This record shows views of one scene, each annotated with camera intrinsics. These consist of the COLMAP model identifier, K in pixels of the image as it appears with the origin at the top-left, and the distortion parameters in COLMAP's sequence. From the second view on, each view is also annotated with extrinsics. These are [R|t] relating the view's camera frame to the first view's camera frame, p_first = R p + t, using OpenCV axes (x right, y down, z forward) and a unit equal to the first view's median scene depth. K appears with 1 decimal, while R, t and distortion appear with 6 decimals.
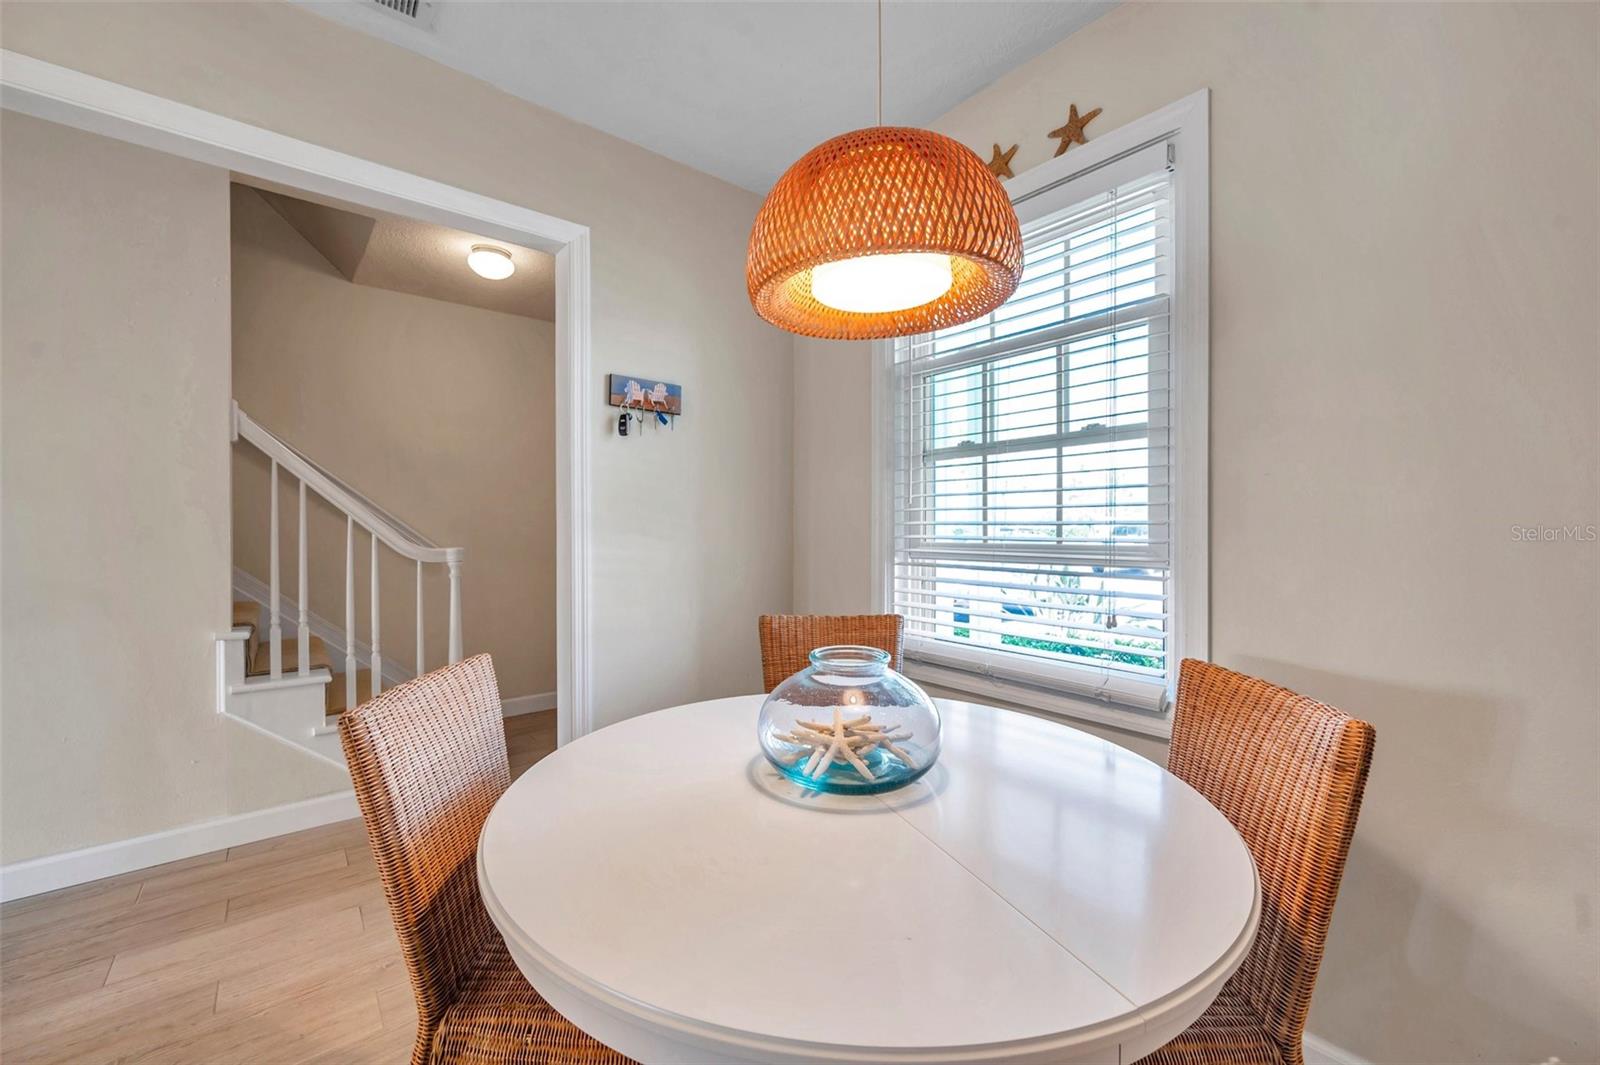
lens RADIAL K [[630.6, 0, 800.8], [0, 630.6, 530.0], [0, 0, 1]] dist [-0.000049, 0.000060]
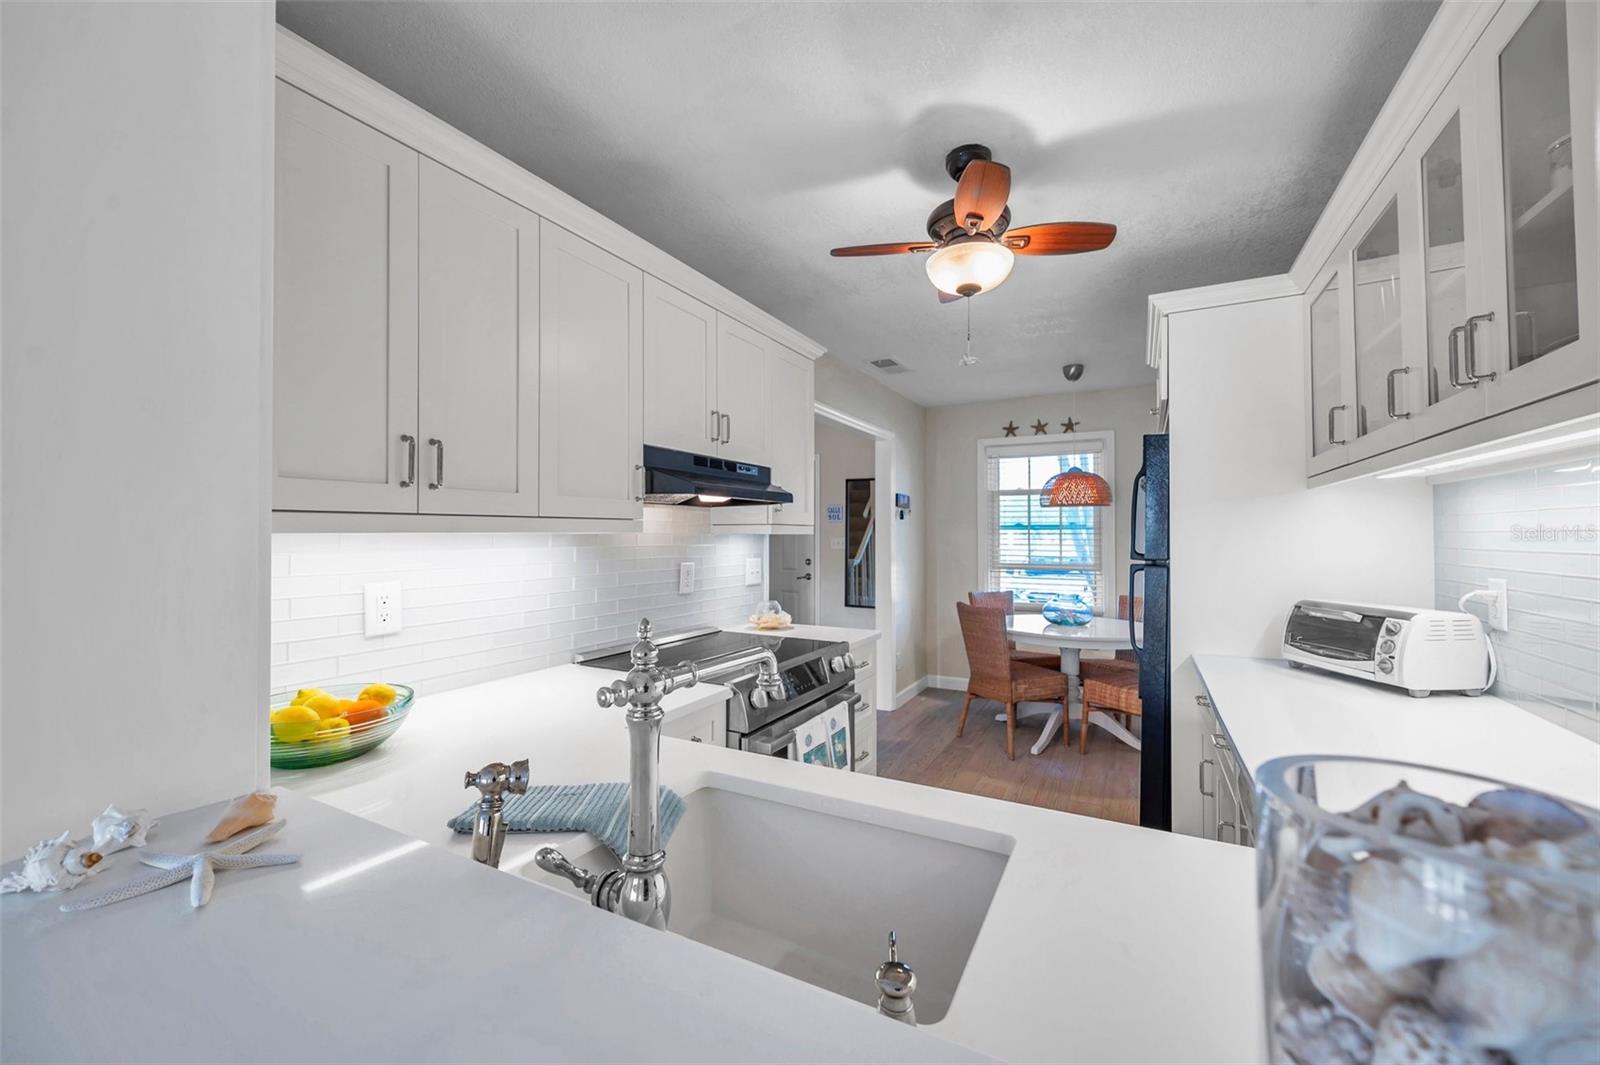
lens RADIAL K [[633.2, 0, 800.3], [0, 633.2, 530.7], [0, 0, 1]] dist [-0.001620, 0.000283]
pose [[0.930406, 0.009427, 0.366409, -1.540438], [-0.001148, 0.999739, -0.022805, -0.054926], [-0.366529, 0.020797, 0.930174, -1.093801]]
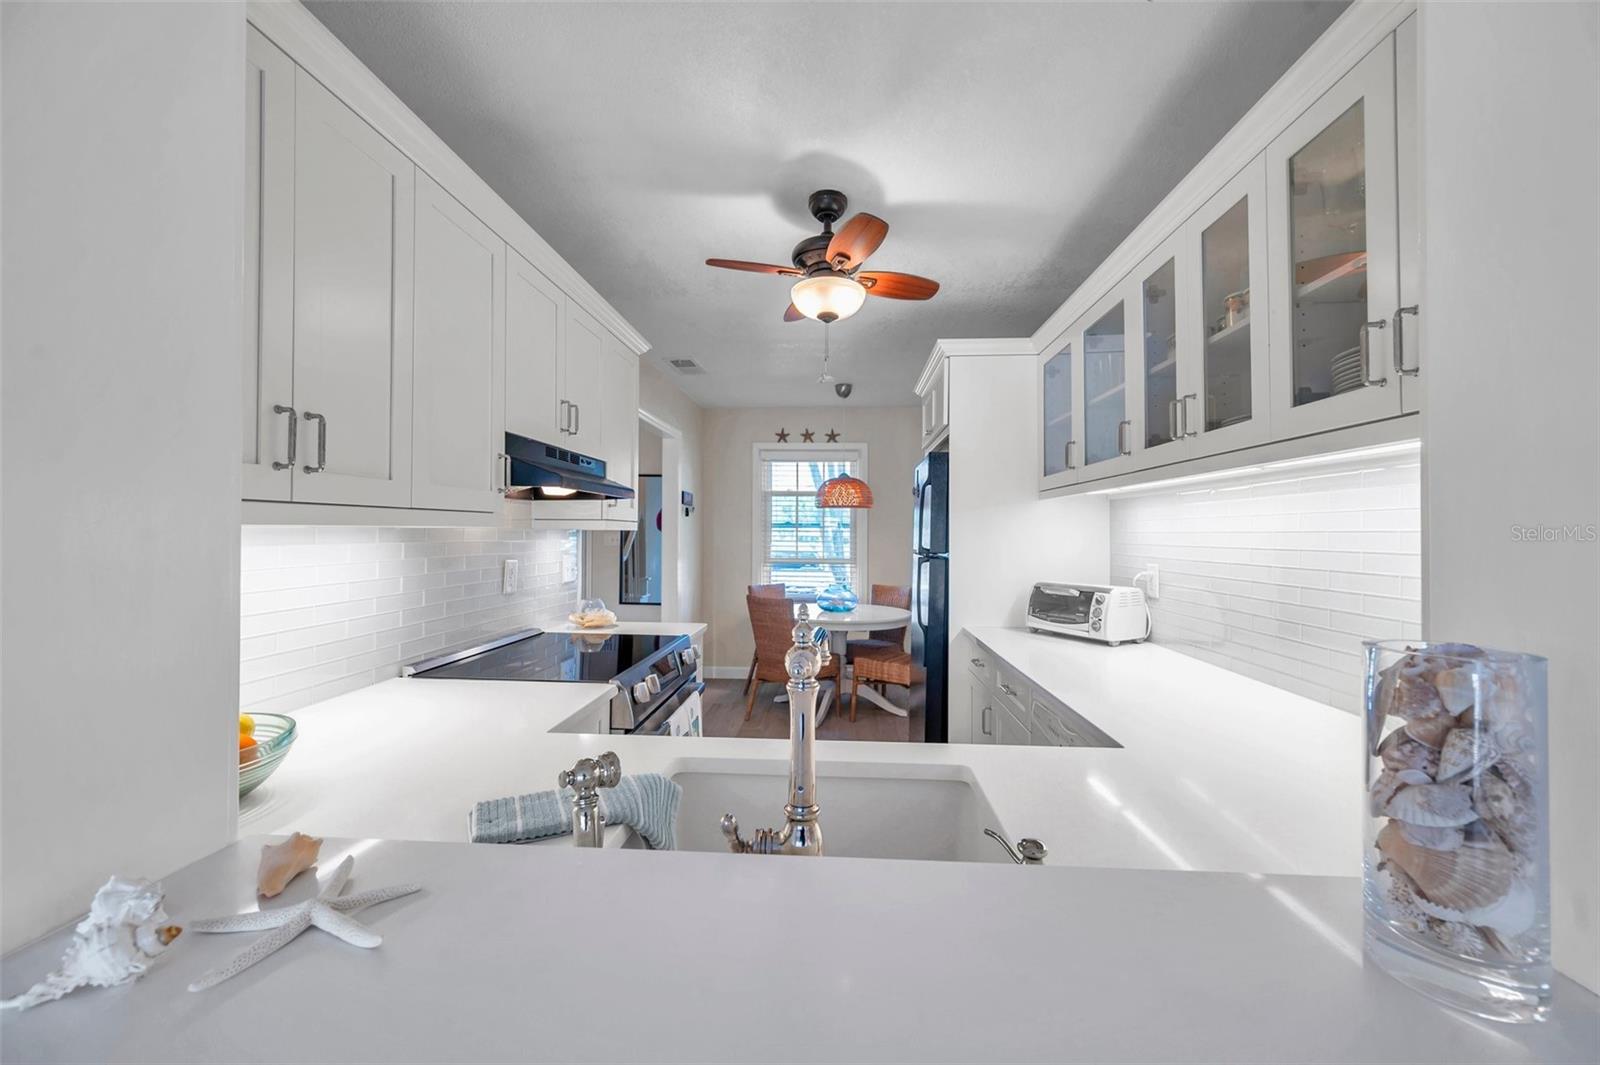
lens RADIAL K [[630.6, 0, 800.8], [0, 630.6, 530.0], [0, 0, 1]] dist [-0.000049, 0.000060]
pose [[0.694993, 0.015039, 0.718860, -1.760207], [-0.001639, 0.999812, -0.019332, -0.053316], [-0.719015, 0.012257, 0.694886, -1.022764]]
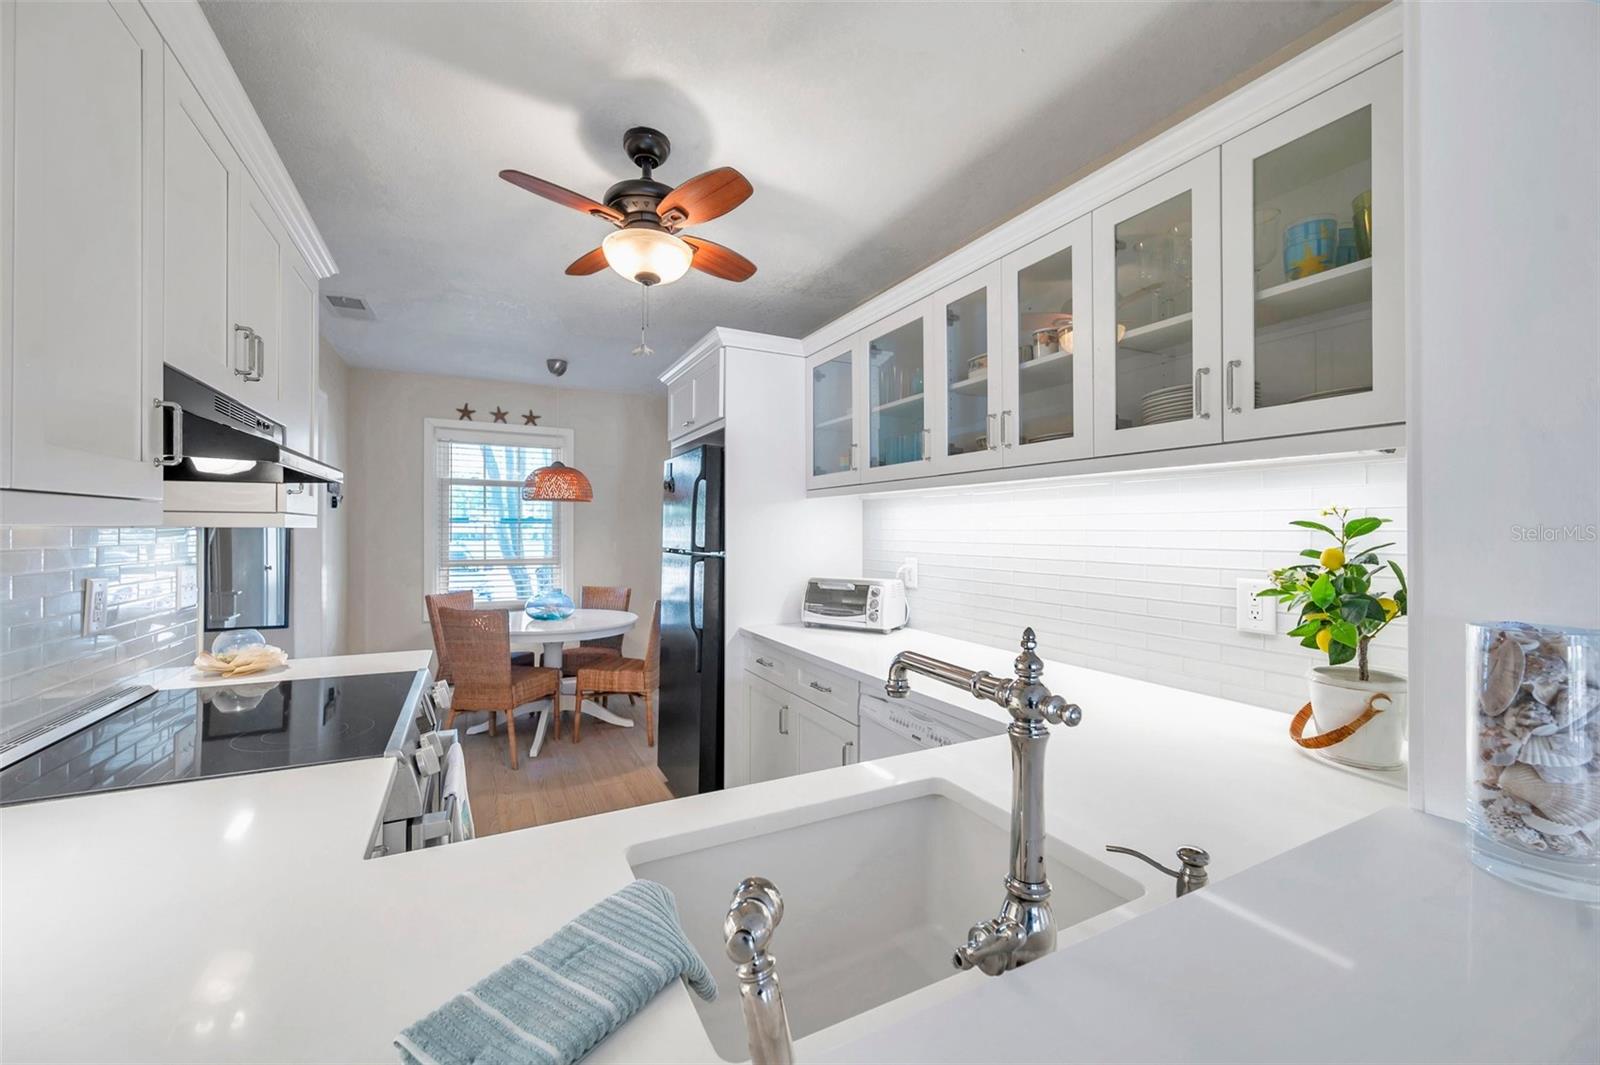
lens RADIAL K [[633.2, 0, 800.3], [0, 633.2, 530.7], [0, 0, 1]] dist [-0.001620, 0.000283]
pose [[0.221397, 0.006857, 0.975160, -1.806581], [0.006816, 0.999940, -0.008579, -0.061439], [-0.975160, 0.008546, 0.221337, -0.731336]]
